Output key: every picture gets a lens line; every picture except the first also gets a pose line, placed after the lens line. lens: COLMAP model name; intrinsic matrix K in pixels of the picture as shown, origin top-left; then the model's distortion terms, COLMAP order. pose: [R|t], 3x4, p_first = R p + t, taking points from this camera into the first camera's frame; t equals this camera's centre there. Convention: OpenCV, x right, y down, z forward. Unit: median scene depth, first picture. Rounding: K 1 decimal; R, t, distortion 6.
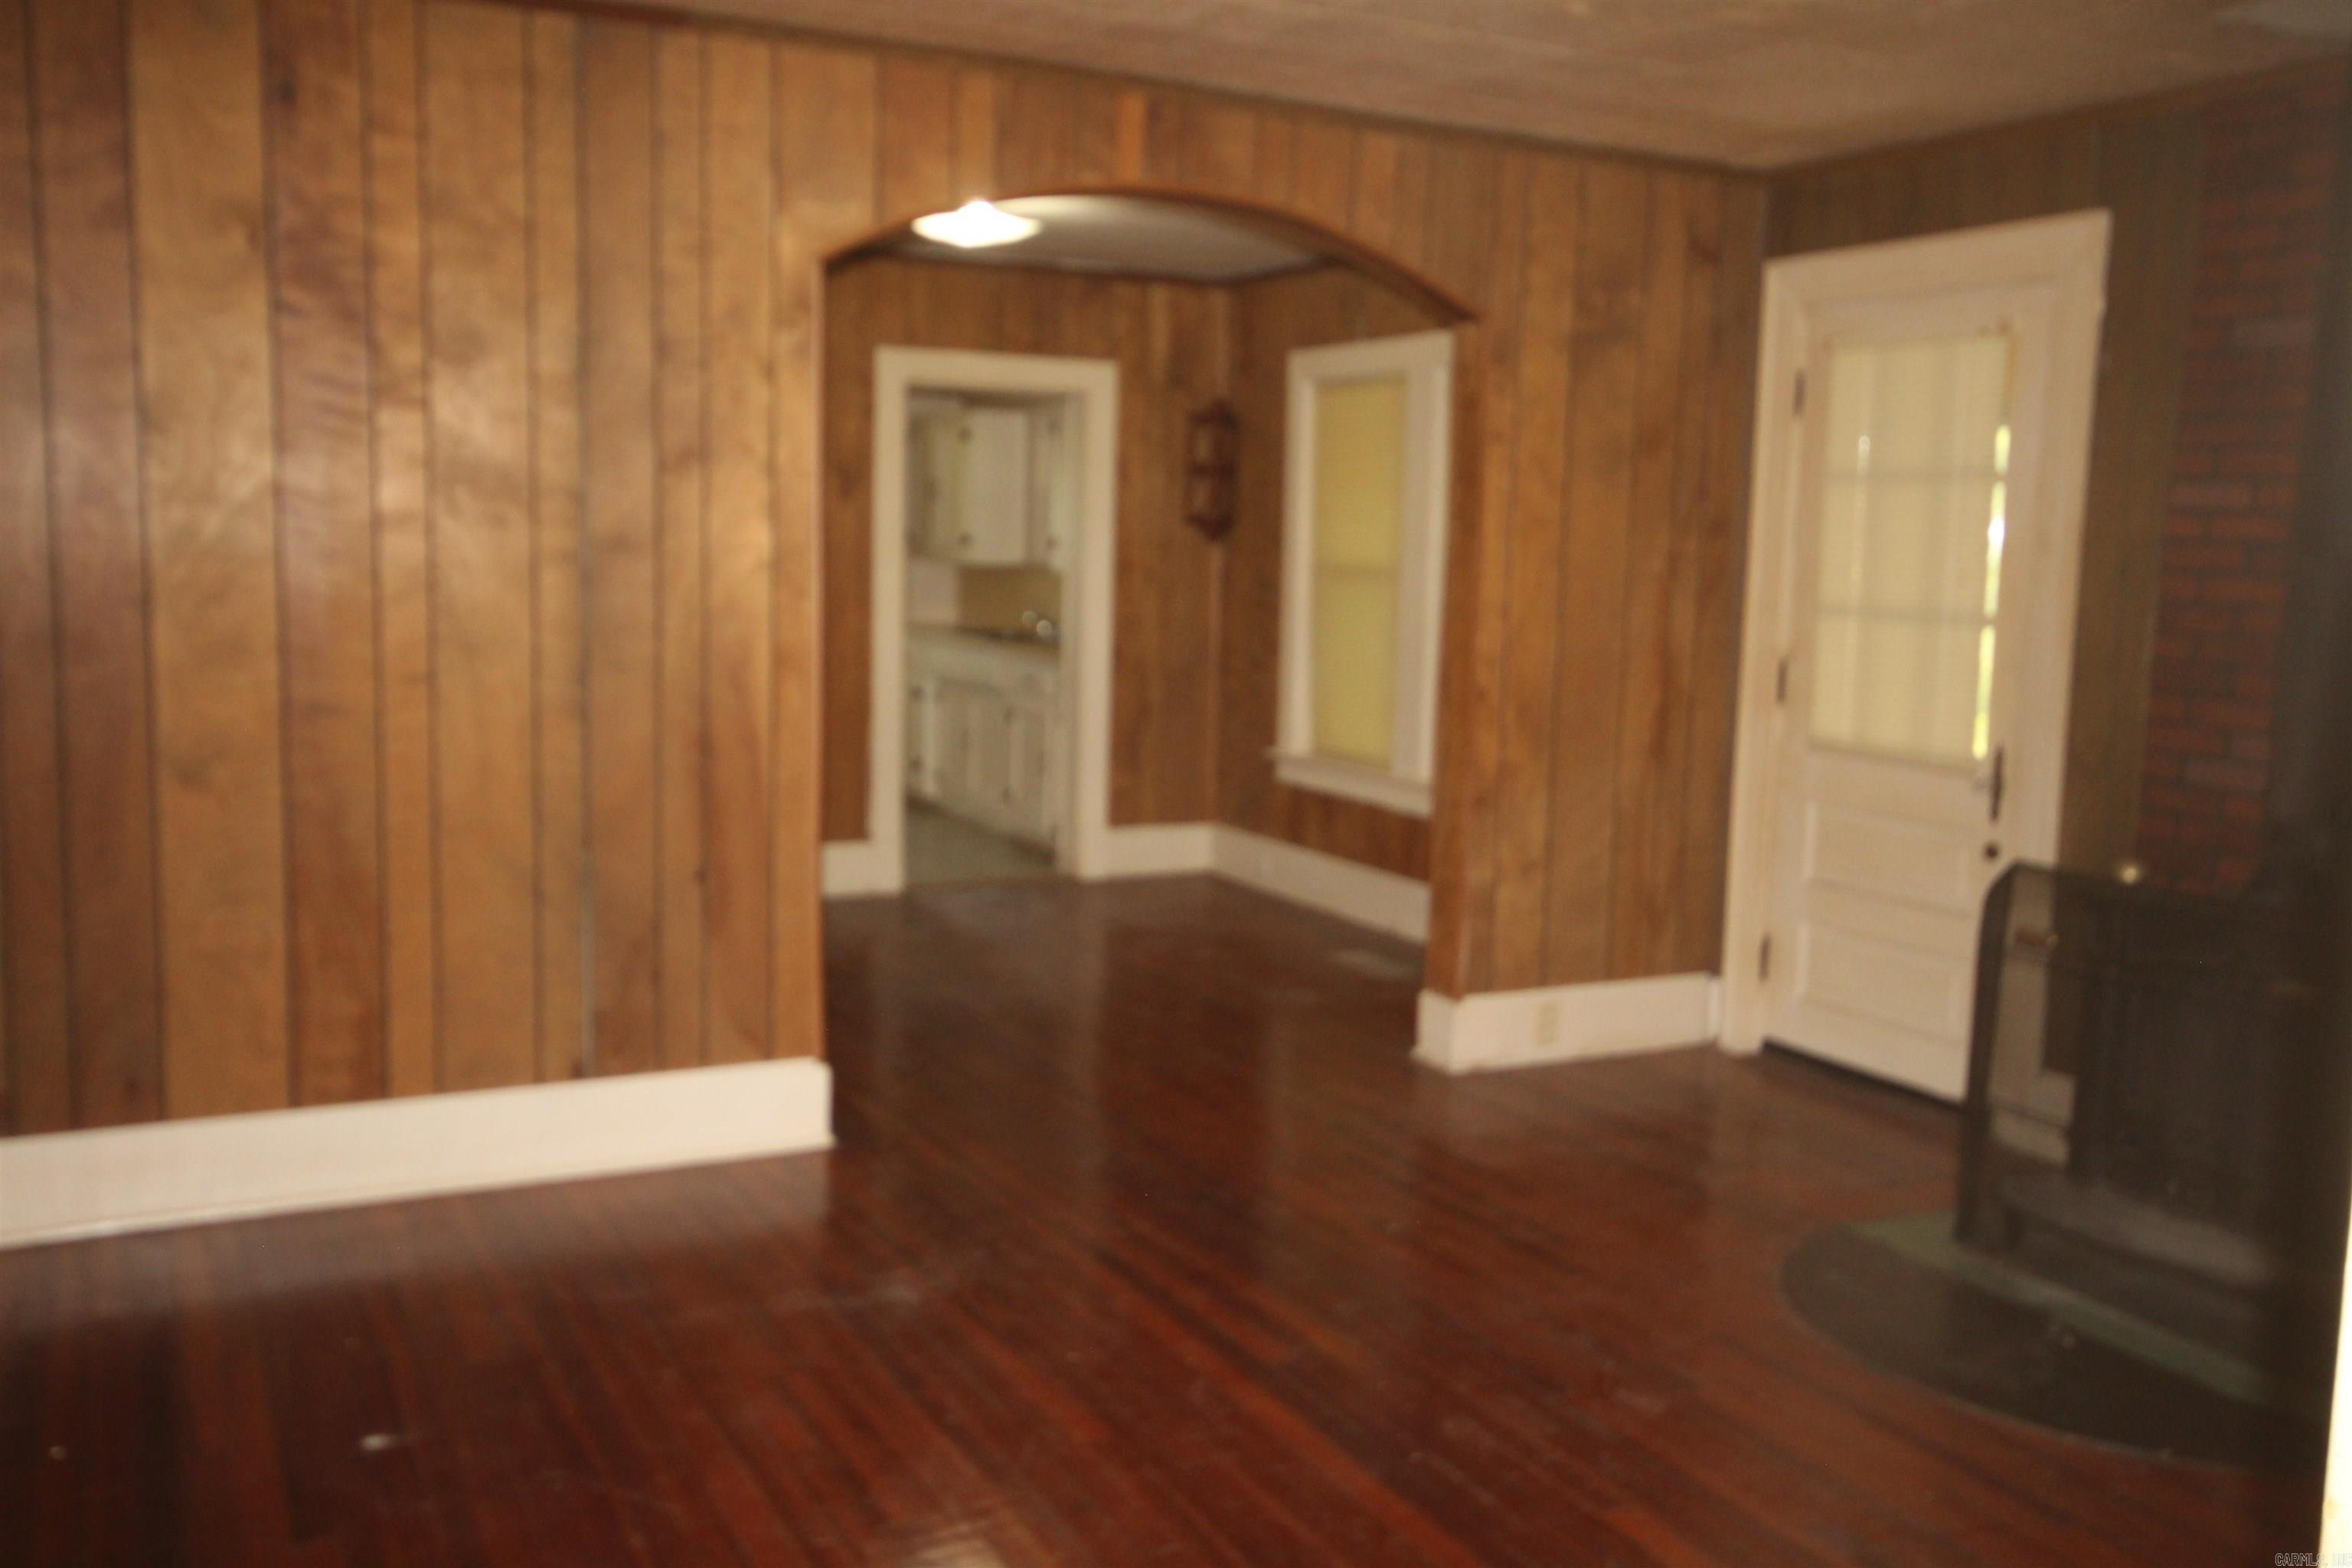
lens RADIAL K [[1935.9, 0, 1176.0], [0, 1935.9, 784.0], [0, 0, 1]] dist [-0.005462, 0.015465]
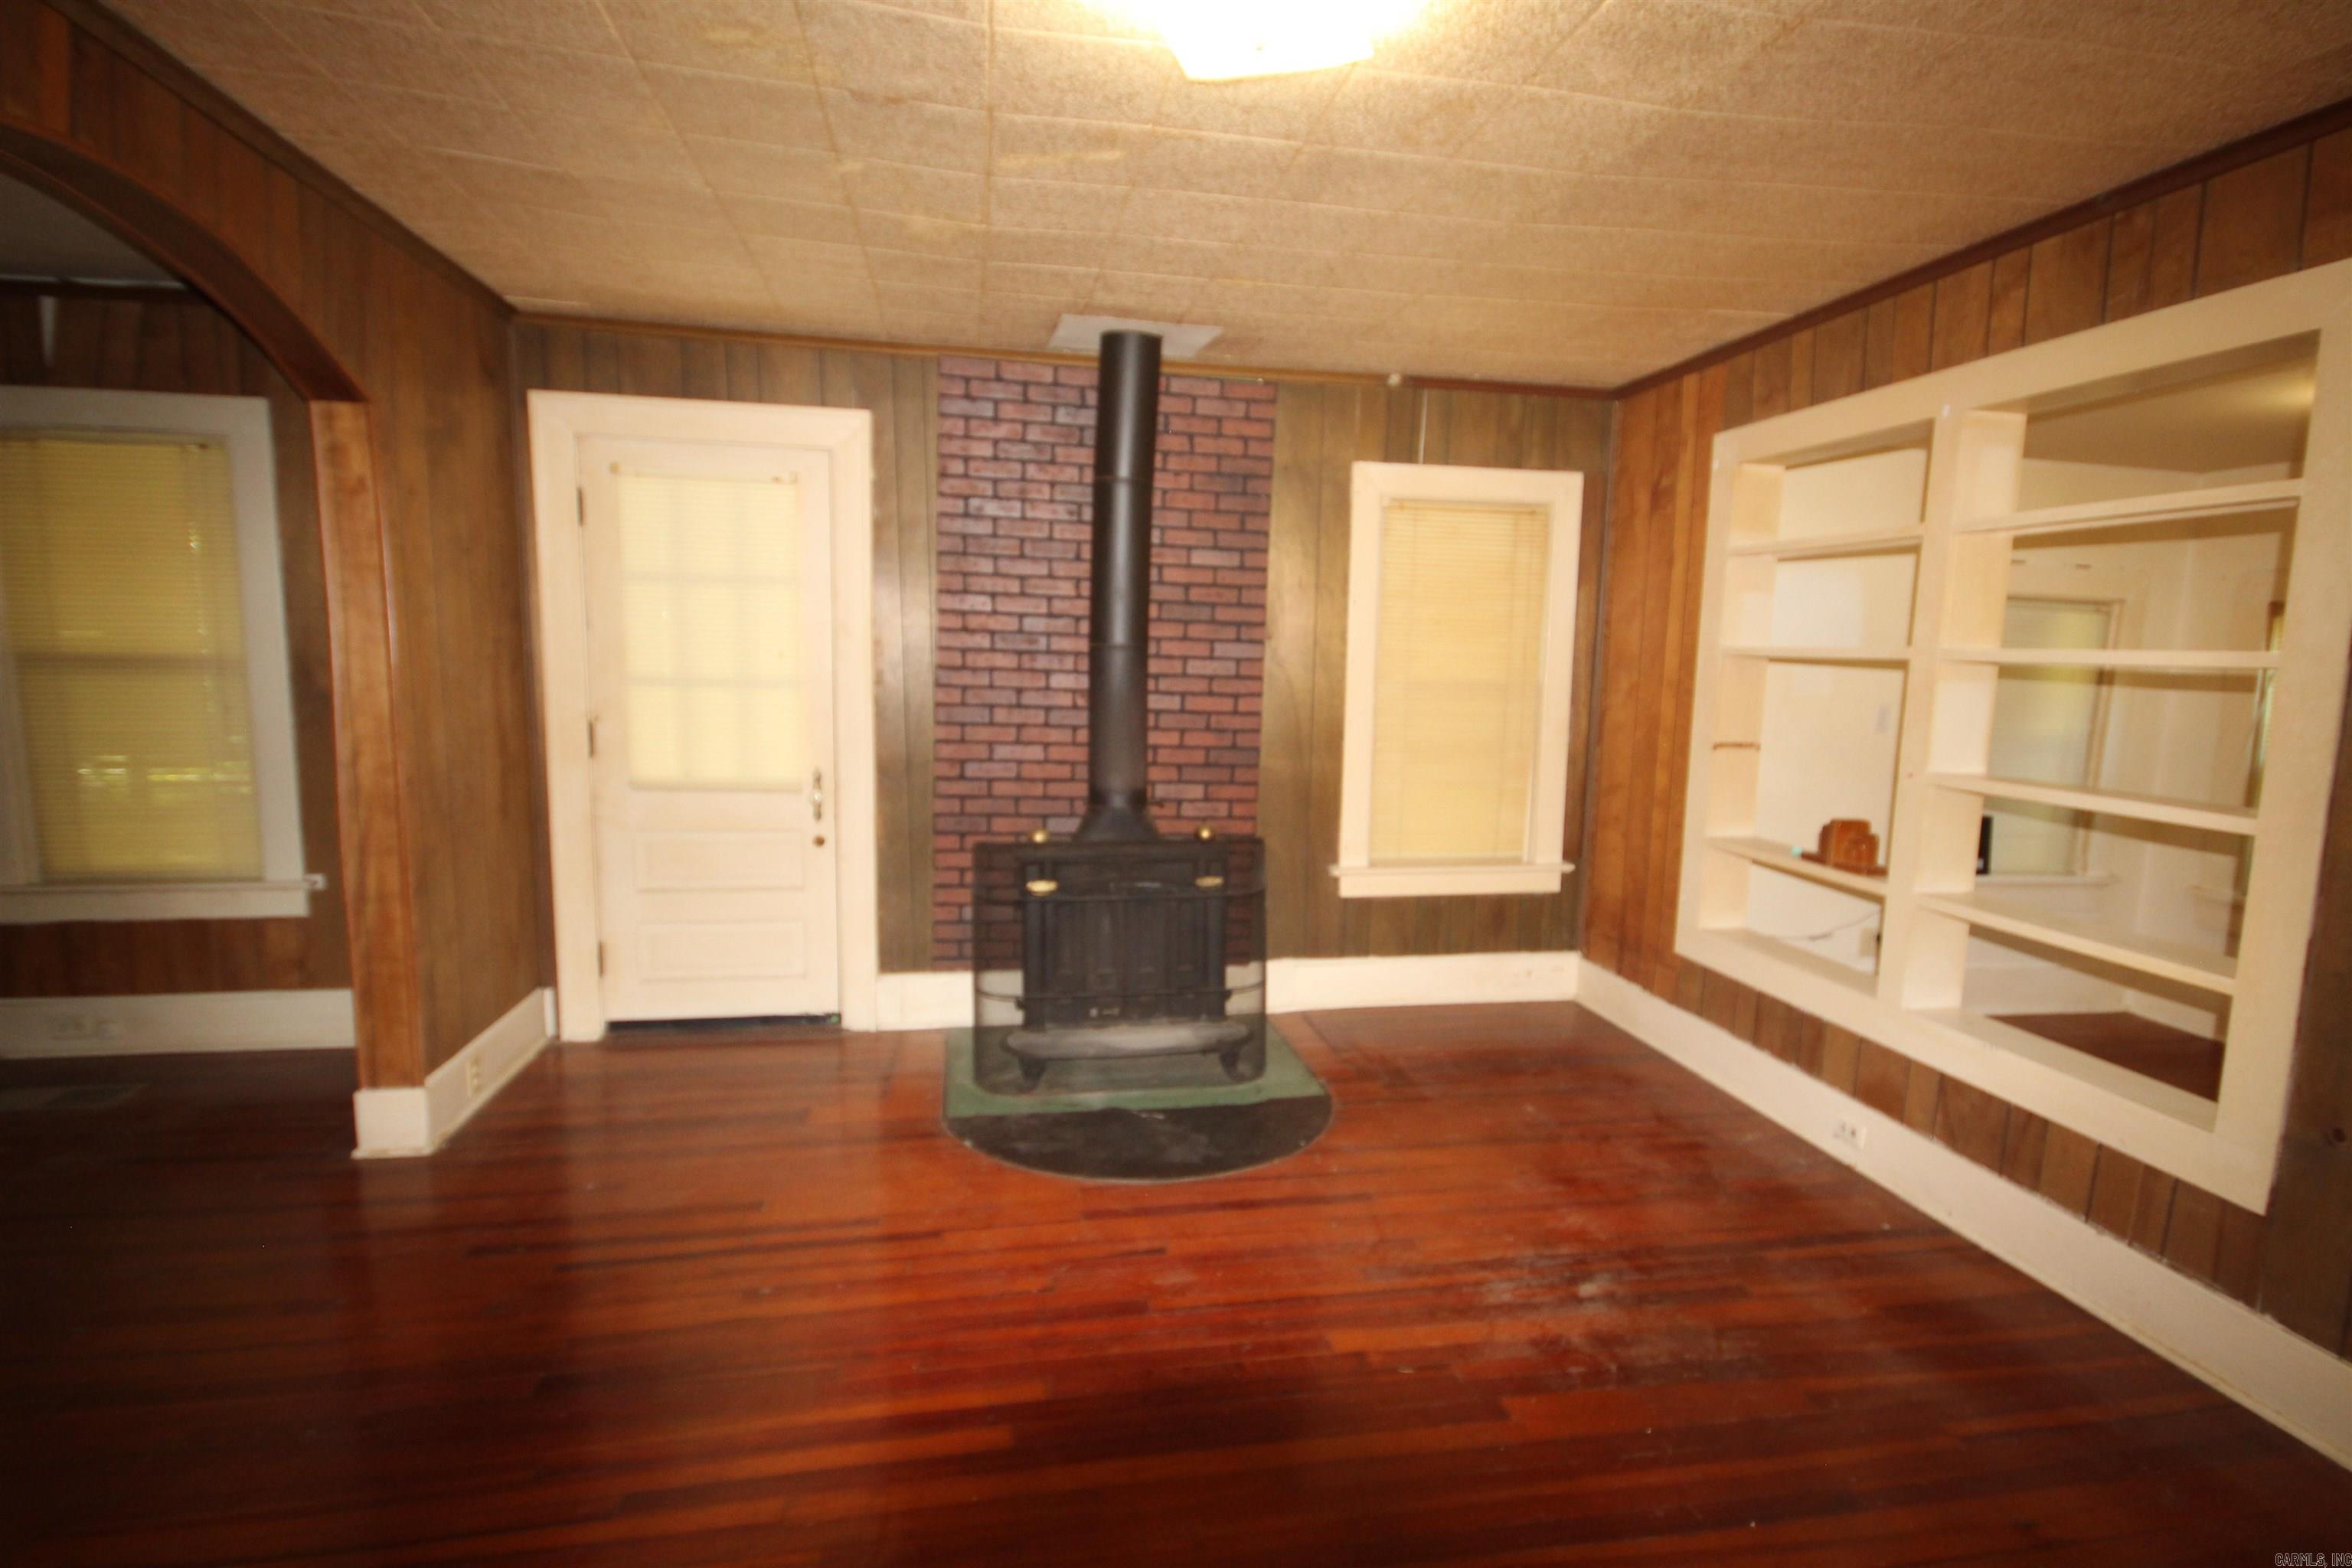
lens RADIAL K [[1149.1, 0, 1176.0], [0, 1149.1, 784.0], [0, 0, 1]] dist [-0.000947, -0.012987]
pose [[0.296582, -0.141639, 0.944445, -0.564723], [0.103472, 0.987885, 0.115661, -0.145332], [-0.949385, 0.063421, 0.307645, 0.856165]]
